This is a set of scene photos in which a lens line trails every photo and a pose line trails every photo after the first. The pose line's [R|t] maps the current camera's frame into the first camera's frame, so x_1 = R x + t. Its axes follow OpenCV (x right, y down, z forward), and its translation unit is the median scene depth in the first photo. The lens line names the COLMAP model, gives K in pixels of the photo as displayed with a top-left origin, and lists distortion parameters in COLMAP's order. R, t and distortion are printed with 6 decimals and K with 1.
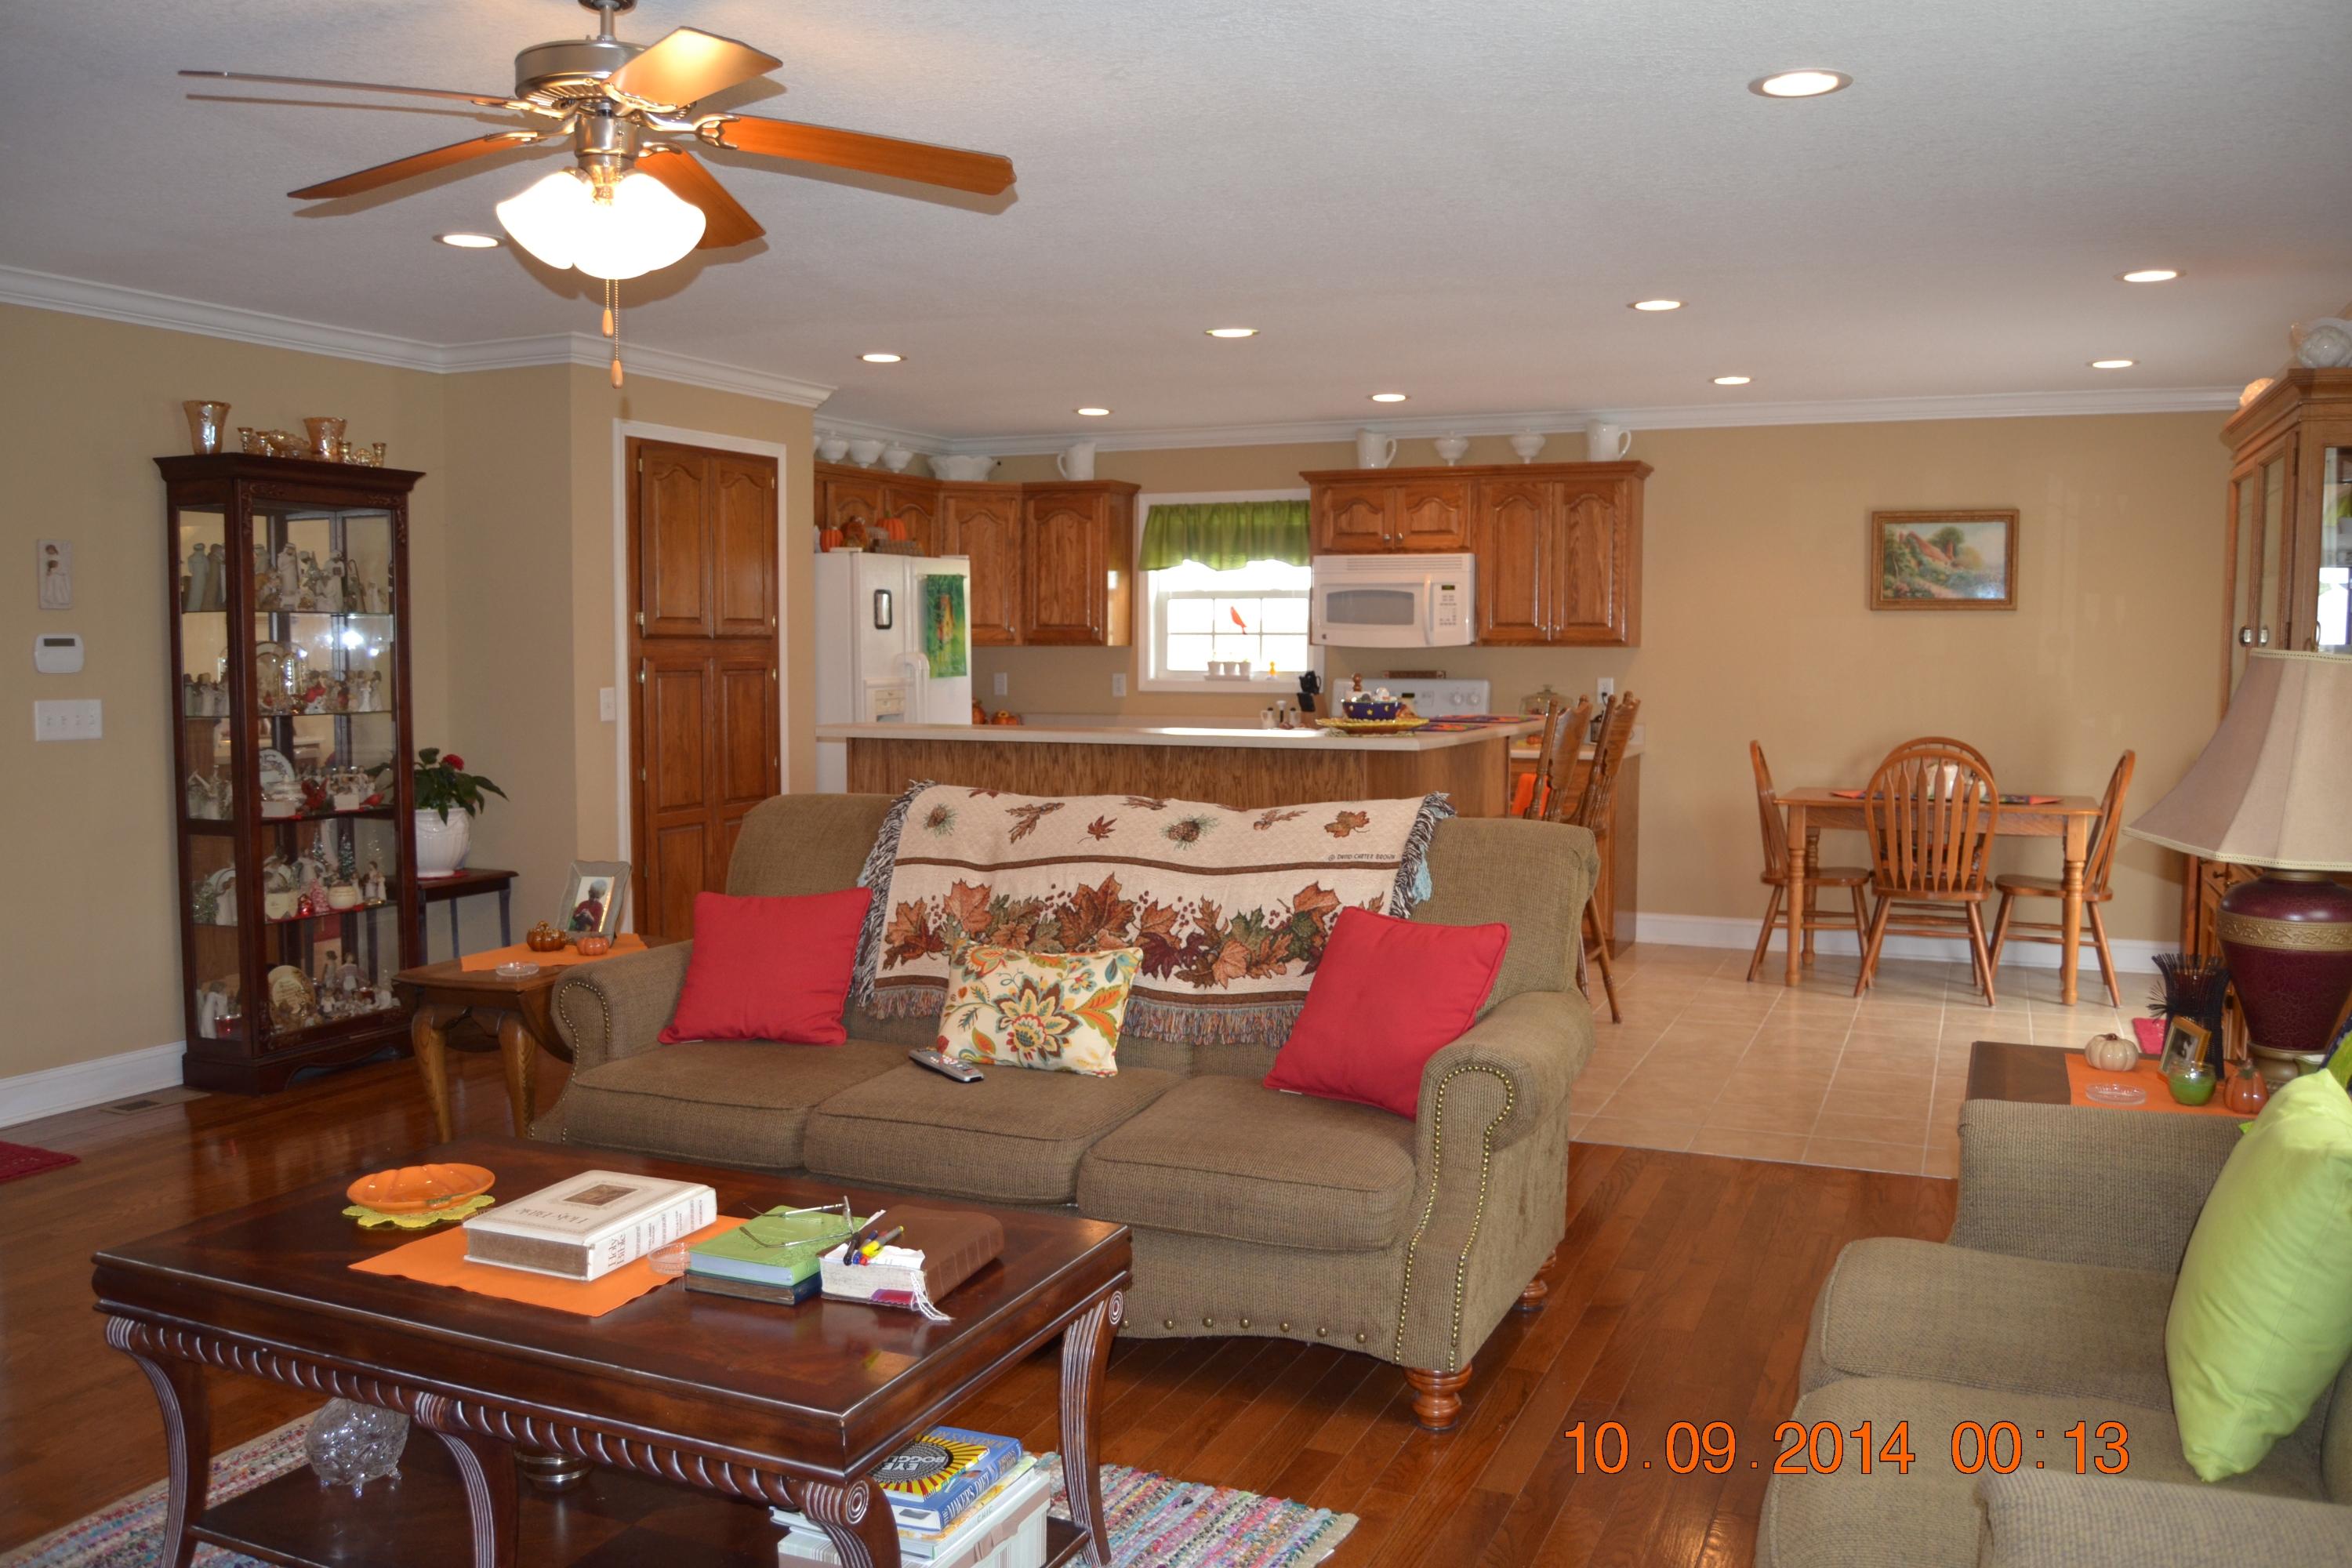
lens RADIAL K [[1884.5, 0, 1176.2], [0, 1884.5, 769.6], [0, 0, 1]] dist [-0.095088, 0.049764]
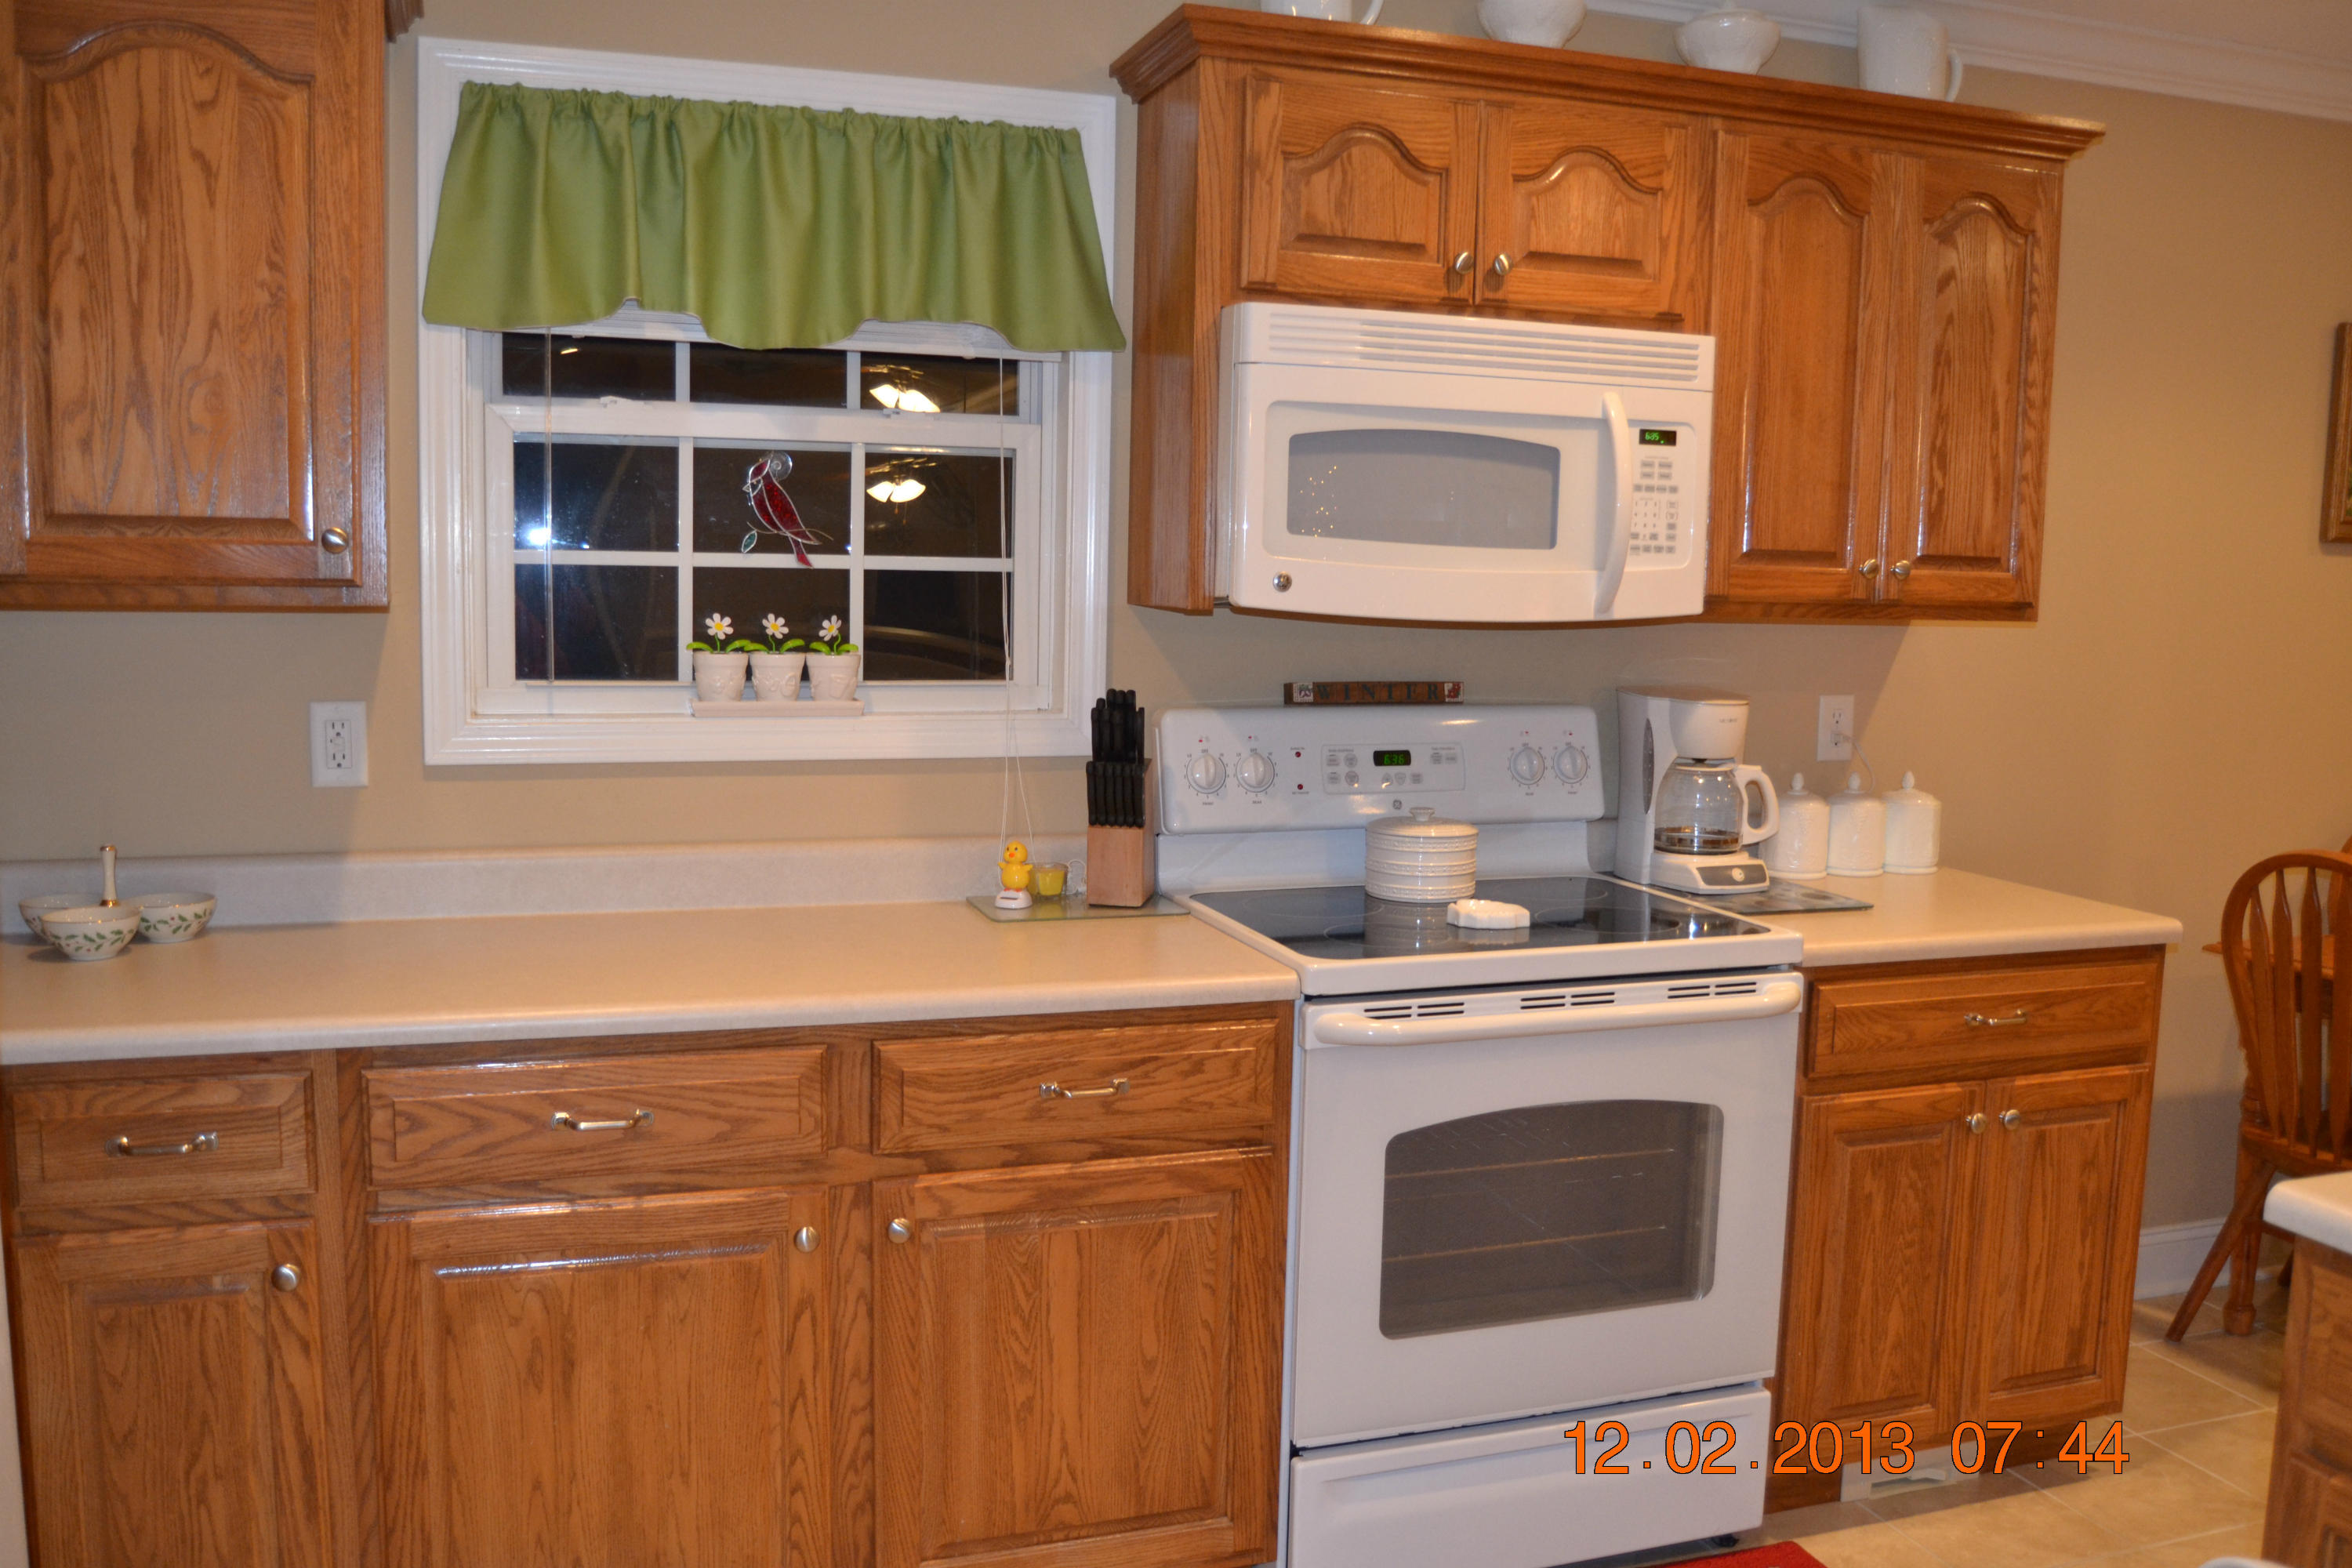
lens RADIAL K [[1874.0, 0, 1156.2], [0, 1874.0, 787.2], [0, 0, 1]] dist [-0.088003, 0.027249]
pose [[0.743773, -0.065120, 0.665252, -0.155968], [0.028524, 0.997429, 0.065745, -0.068553], [-0.667823, -0.029924, 0.743718, 0.934012]]
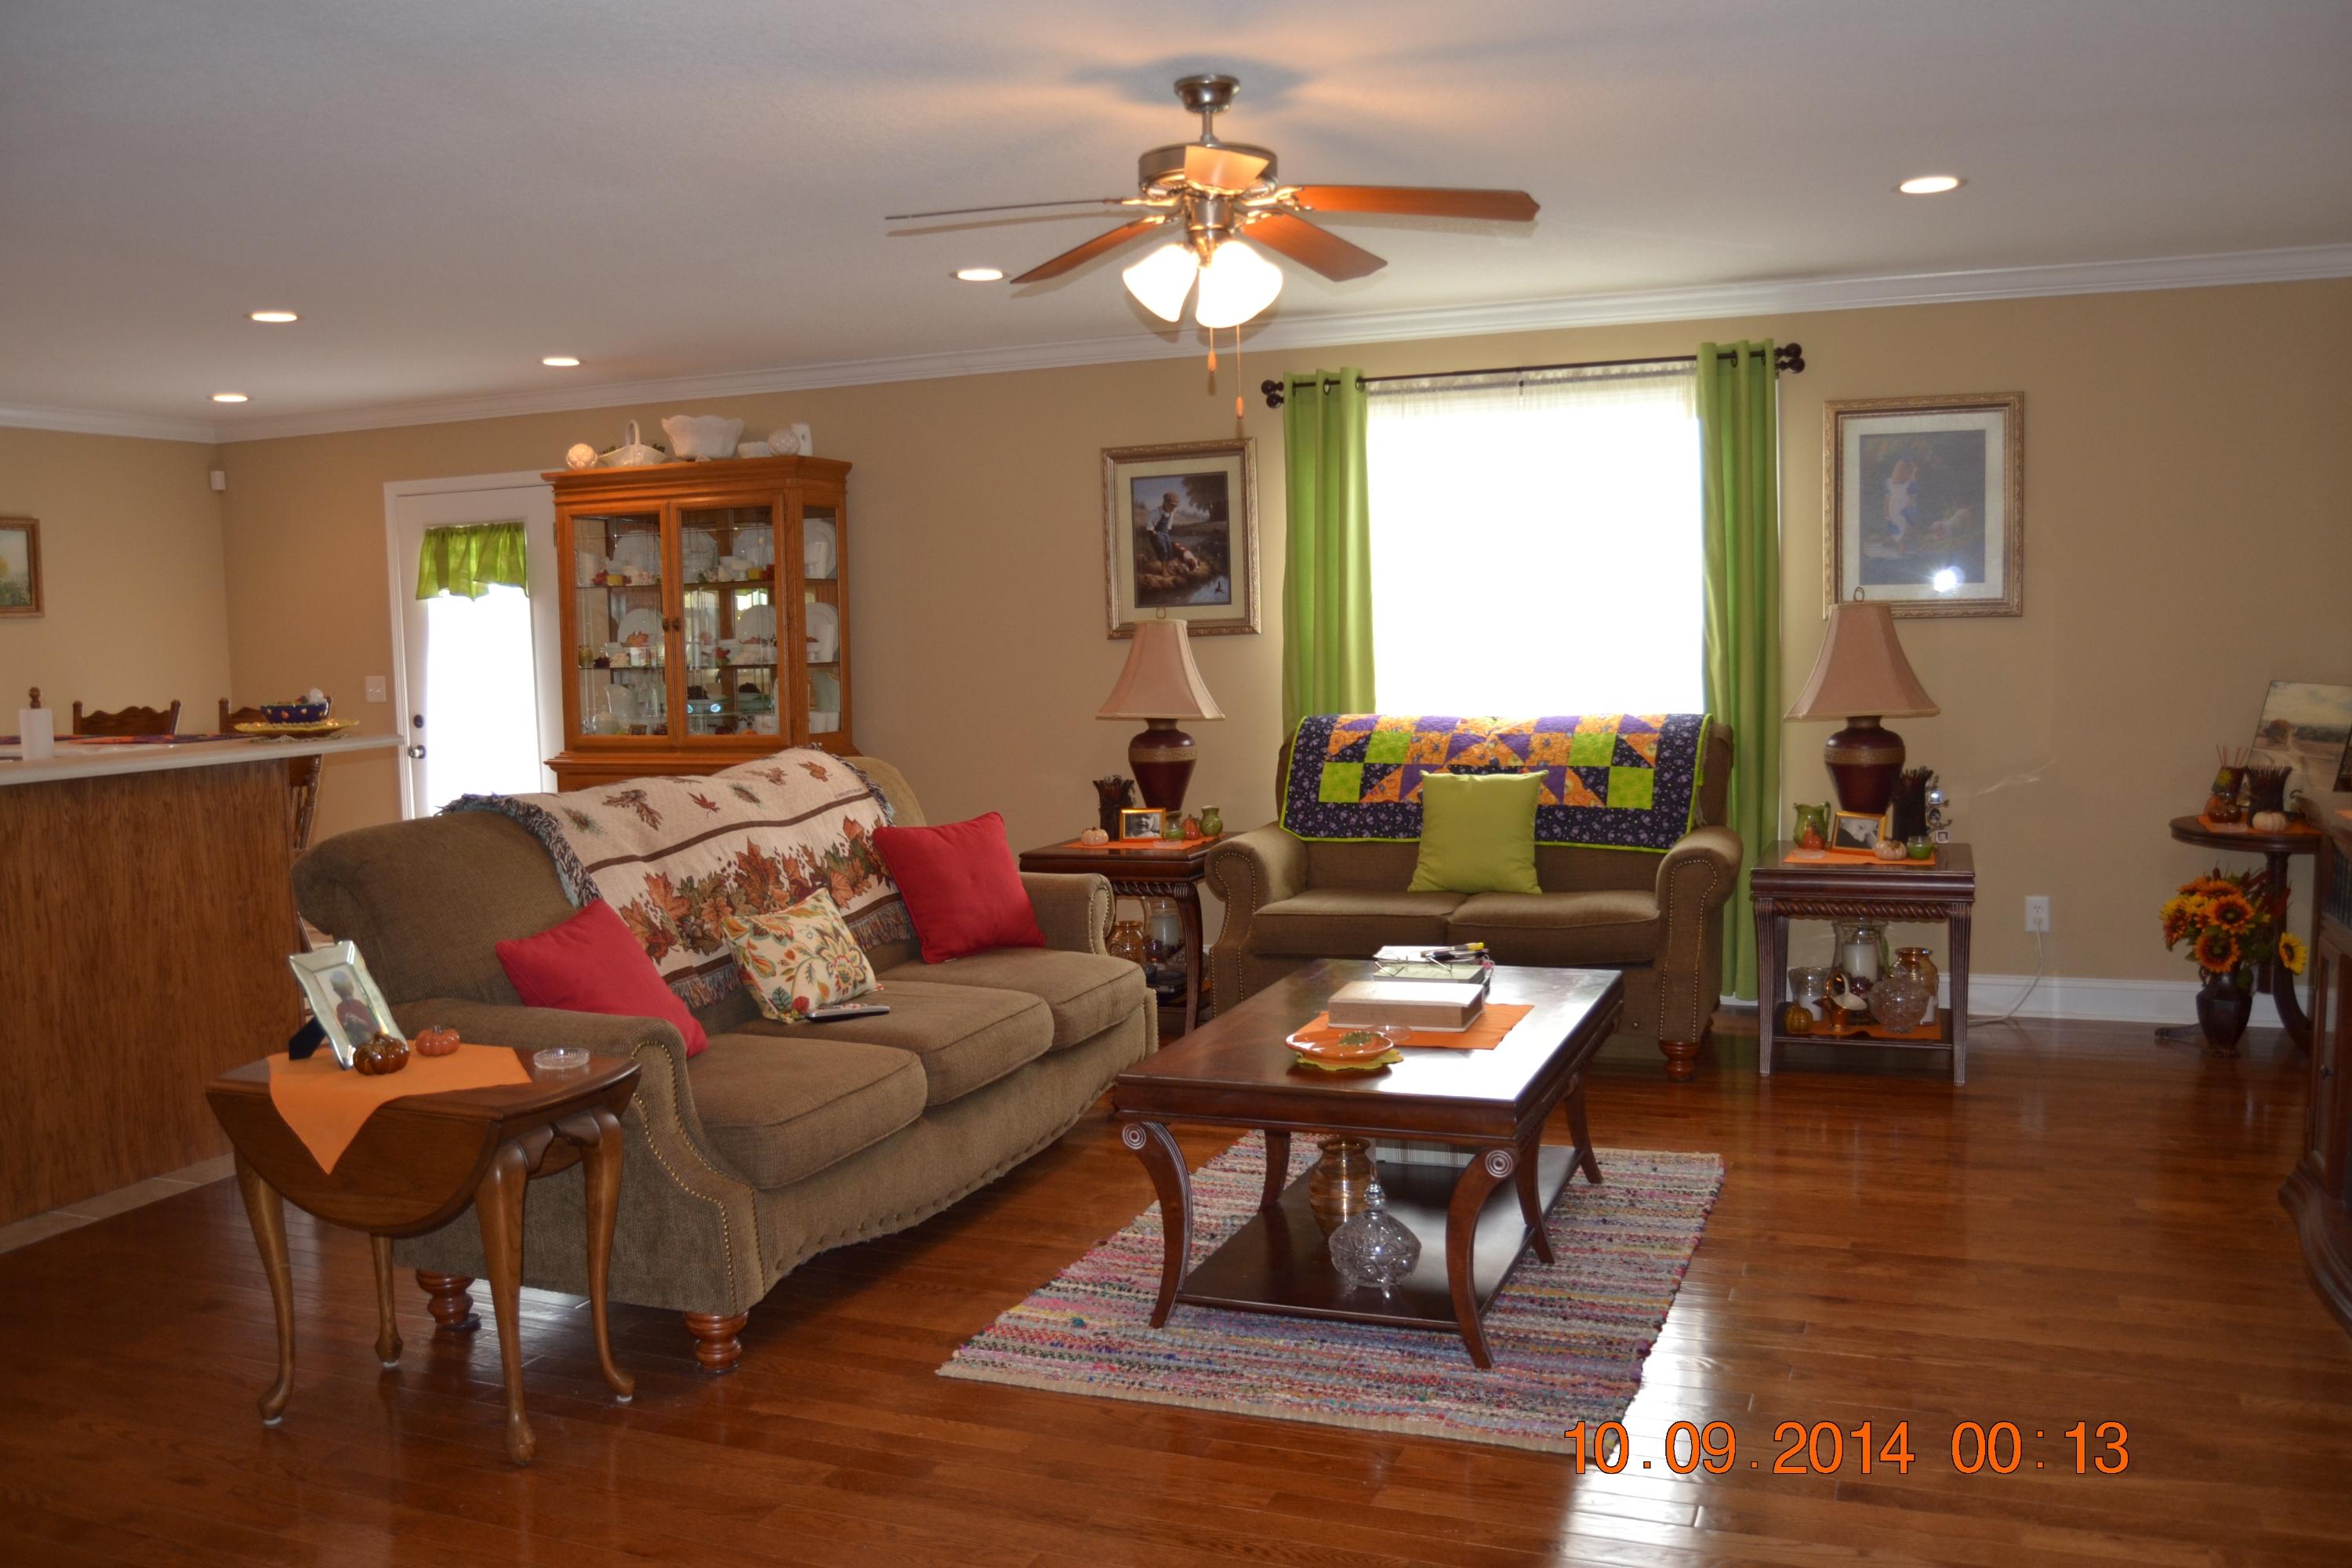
lens RADIAL K [[1884.5, 0, 1183.2], [0, 1884.5, 806.5], [0, 0, 1]] dist [-0.095088, 0.049764]
pose [[-0.027981, -0.099534, 0.994641, -0.627787], [0.092891, 0.990466, 0.101730, -0.028292], [-0.995283, 0.095239, -0.018469, 0.423064]]
